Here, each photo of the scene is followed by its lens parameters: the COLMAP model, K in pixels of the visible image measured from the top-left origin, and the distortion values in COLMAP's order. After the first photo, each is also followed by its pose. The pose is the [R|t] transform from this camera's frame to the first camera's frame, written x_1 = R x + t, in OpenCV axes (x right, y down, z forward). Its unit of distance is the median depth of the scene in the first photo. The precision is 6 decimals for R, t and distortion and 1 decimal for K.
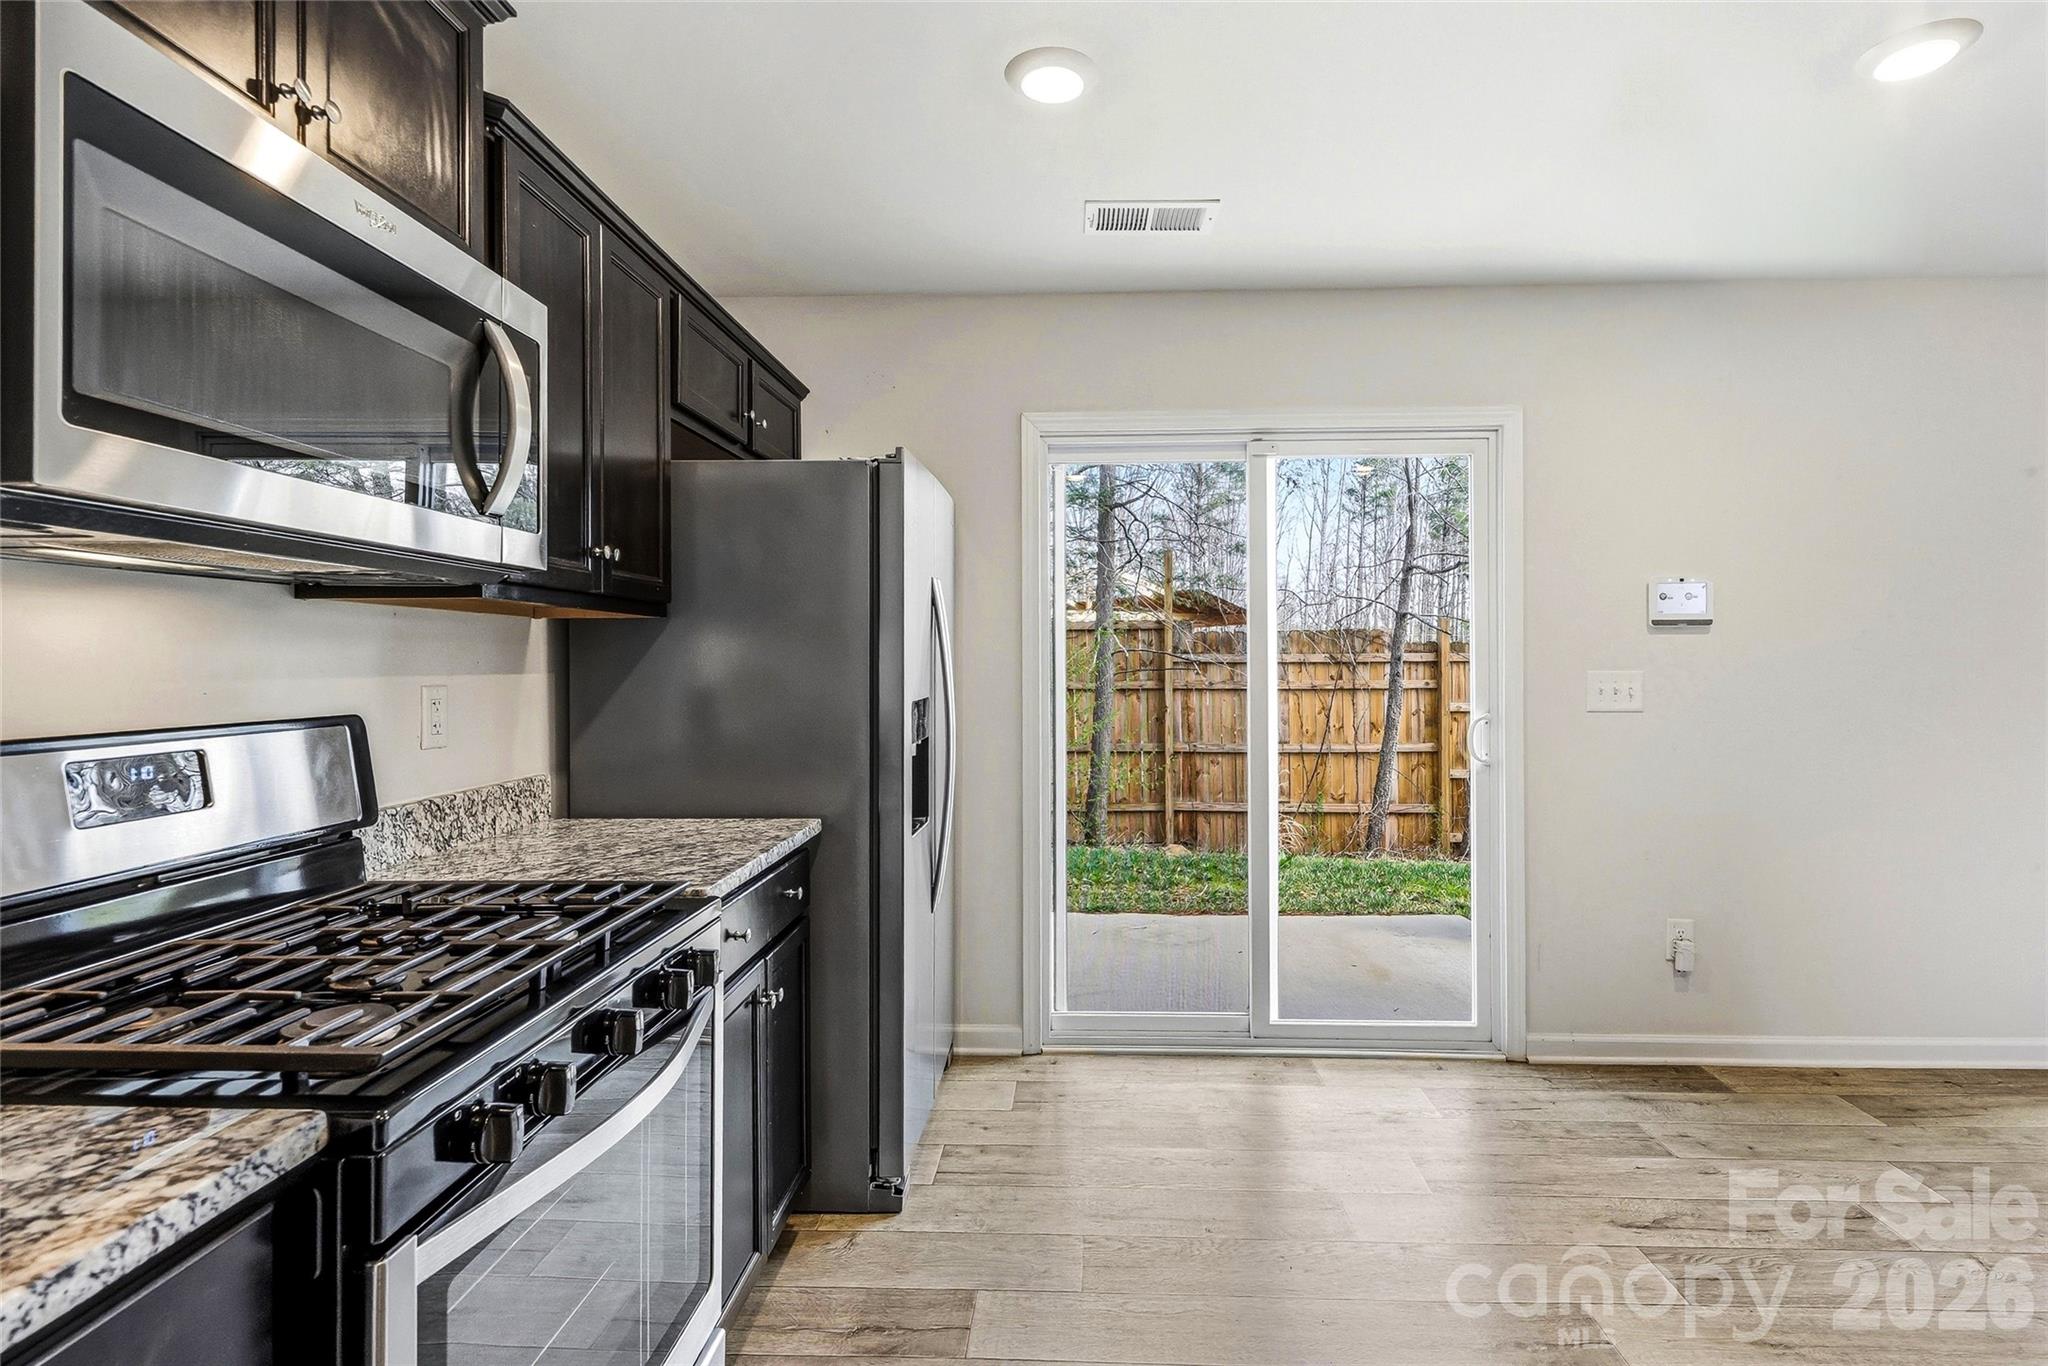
lens RADIAL K [[1038.3, 0, 1024.0], [0, 1038.3, 683.0], [0, 0, 1]] dist [0.005849, 0.000691]
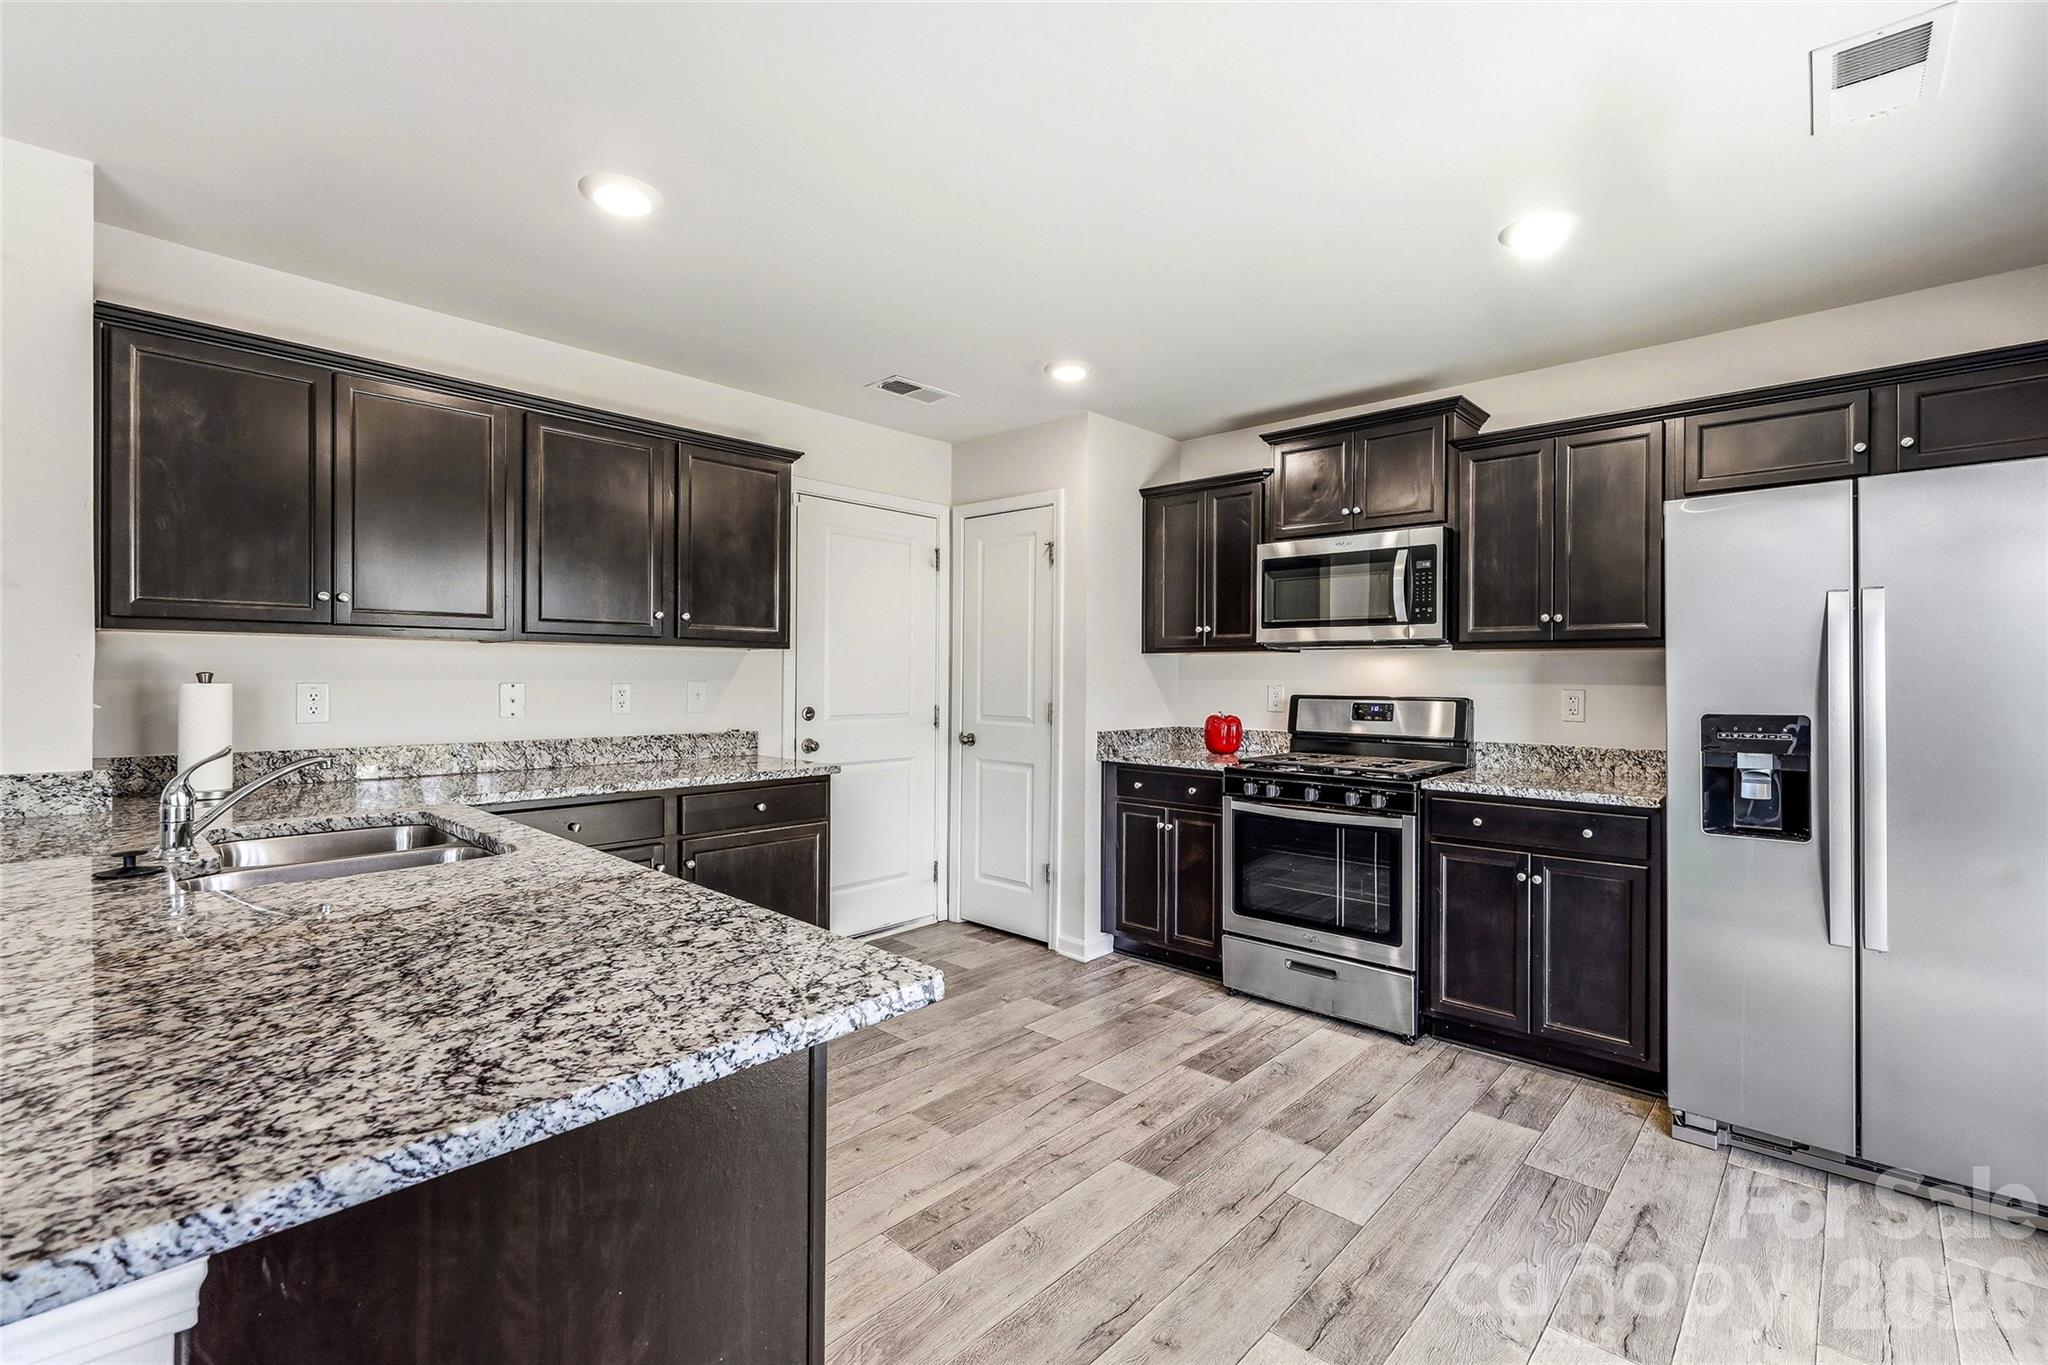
lens RADIAL K [[830.9, 0, 1067.3], [0, 830.9, 684.0], [0, 0, 1]] dist [-0.000448, 0.000194]
pose [[-0.640049, 0.006905, -0.768303, 1.243196], [-0.021596, 0.999403, 0.026973, -0.029300], [0.768031, 0.033857, -0.639517, 1.262907]]
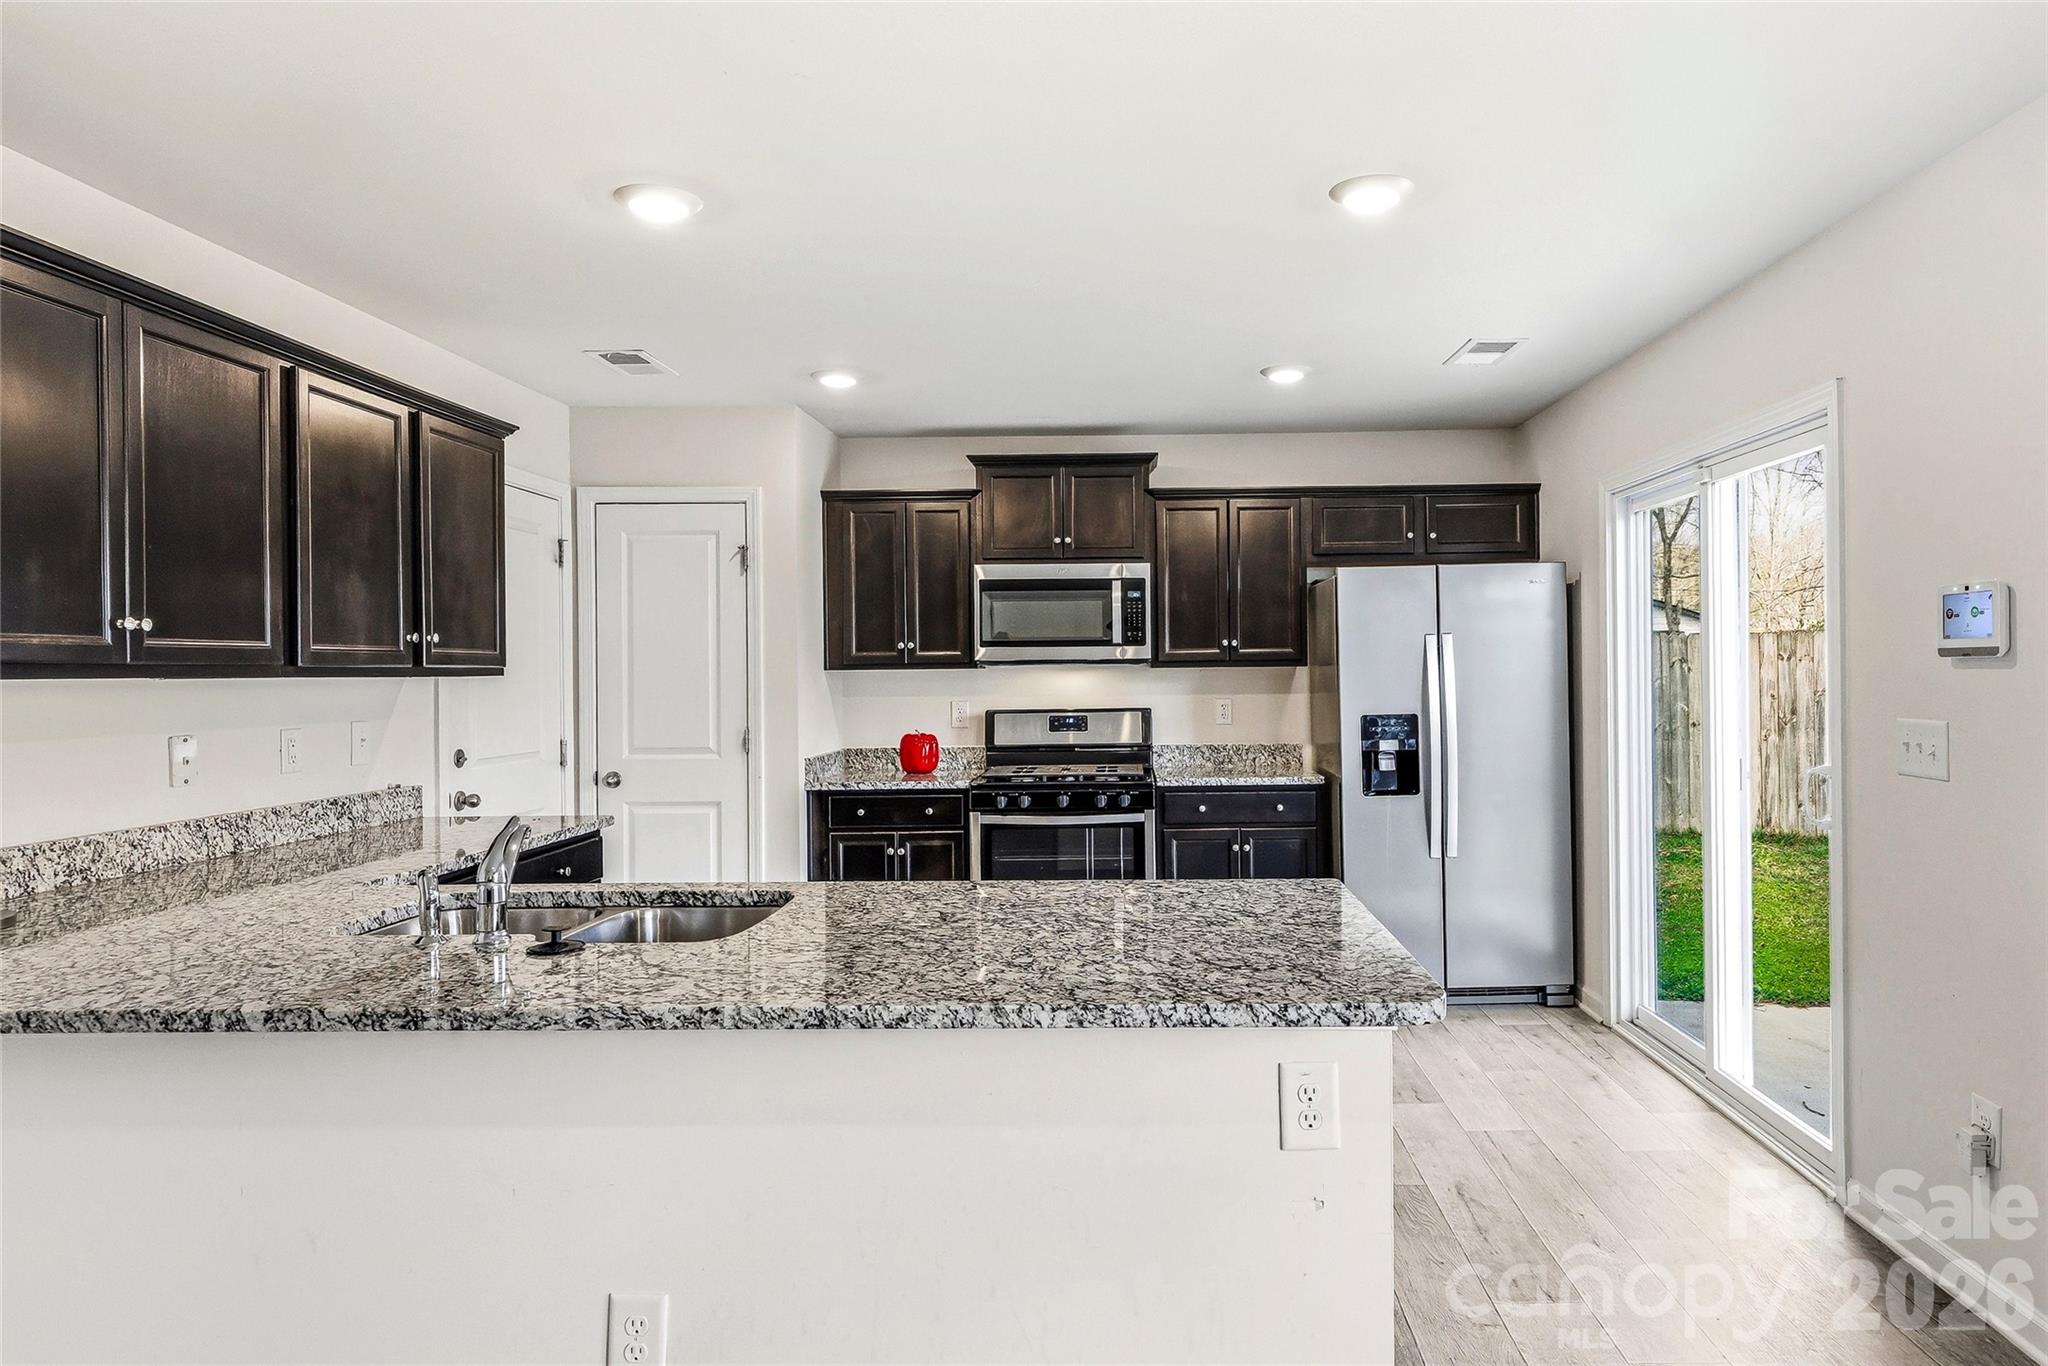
lens RADIAL K [[1132.7, 0, 1024.0], [0, 1132.7, 683.0], [0, 0, 1]] dist [0.001927, 0.000136]
pose [[-0.035411, 0.011715, -0.999304, 2.088683], [-0.009702, 0.999880, 0.012066, -0.060703], [0.999326, 0.010122, -0.035293, 0.624096]]
